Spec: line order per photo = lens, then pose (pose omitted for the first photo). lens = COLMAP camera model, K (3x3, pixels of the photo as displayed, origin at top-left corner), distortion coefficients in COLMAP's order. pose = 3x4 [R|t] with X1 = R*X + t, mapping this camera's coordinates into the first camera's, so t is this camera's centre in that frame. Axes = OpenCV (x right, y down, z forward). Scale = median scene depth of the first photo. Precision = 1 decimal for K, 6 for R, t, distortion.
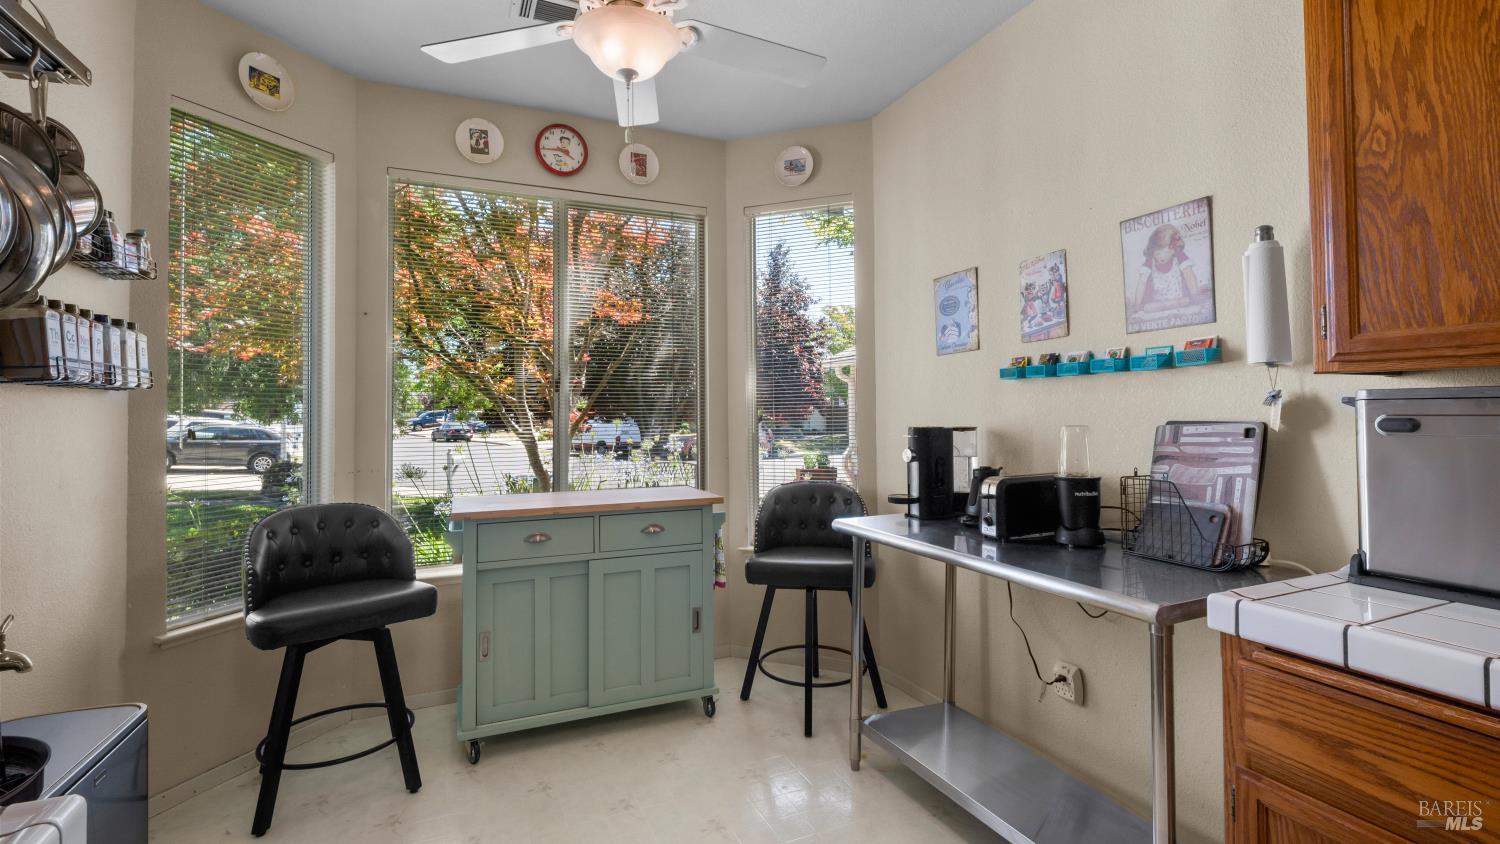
lens RADIAL K [[666.2, 0, 735.7], [0, 666.2, 393.8], [0, 0, 1]] dist [0.003333, -0.000132]
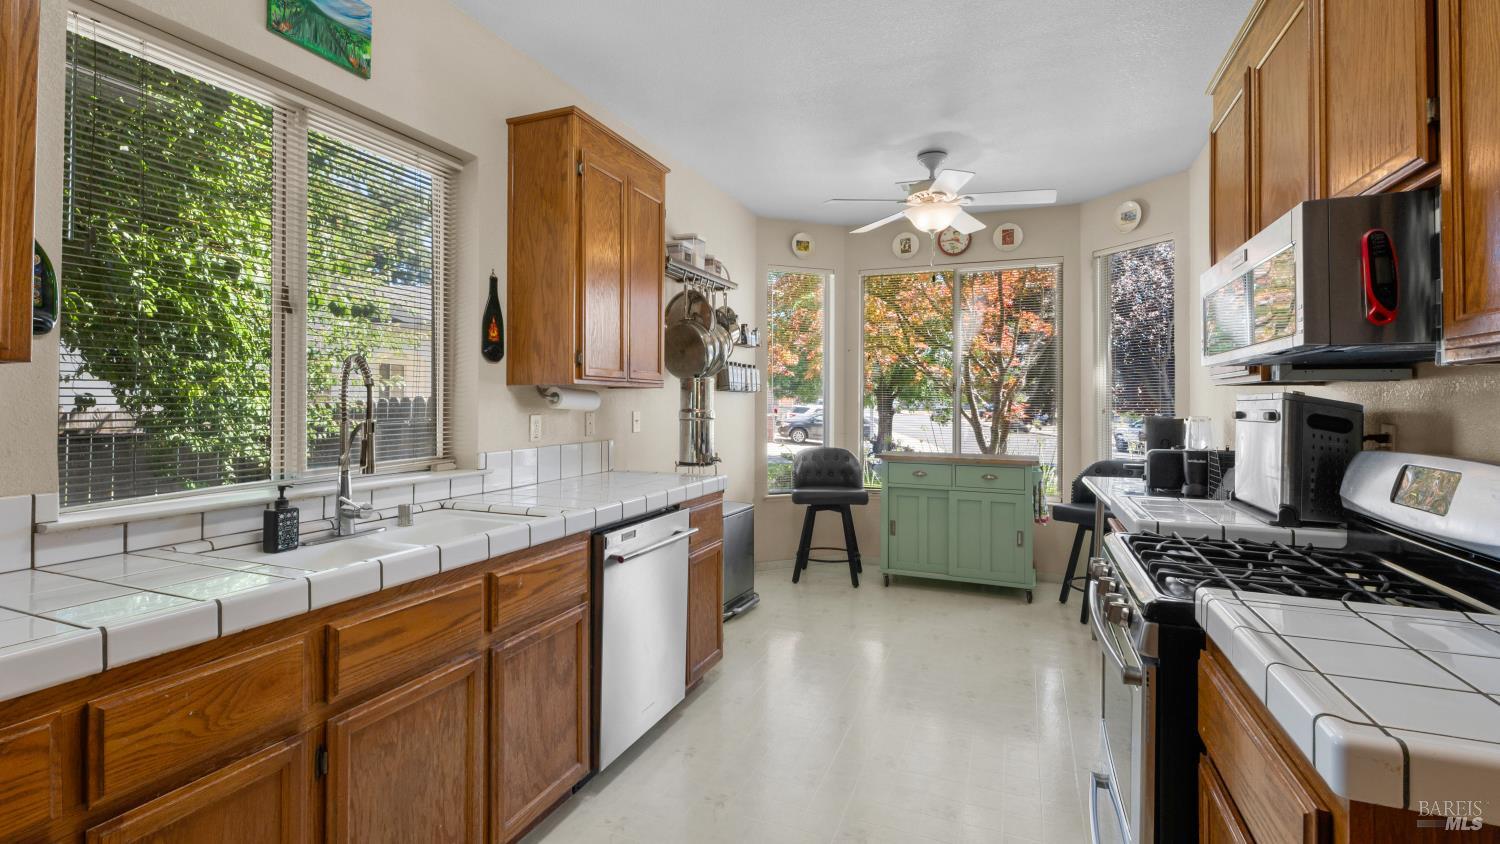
lens RADIAL K [[674.2, 0, 742.2], [0, 674.2, 391.8], [0, 0, 1]] dist [0.002887, -0.000570]
pose [[0.690214, -0.000898, -0.723605, 0.689189], [0.006551, 0.999966, 0.005008, -0.016407], [0.723575, -0.008197, 0.690197, -0.599845]]
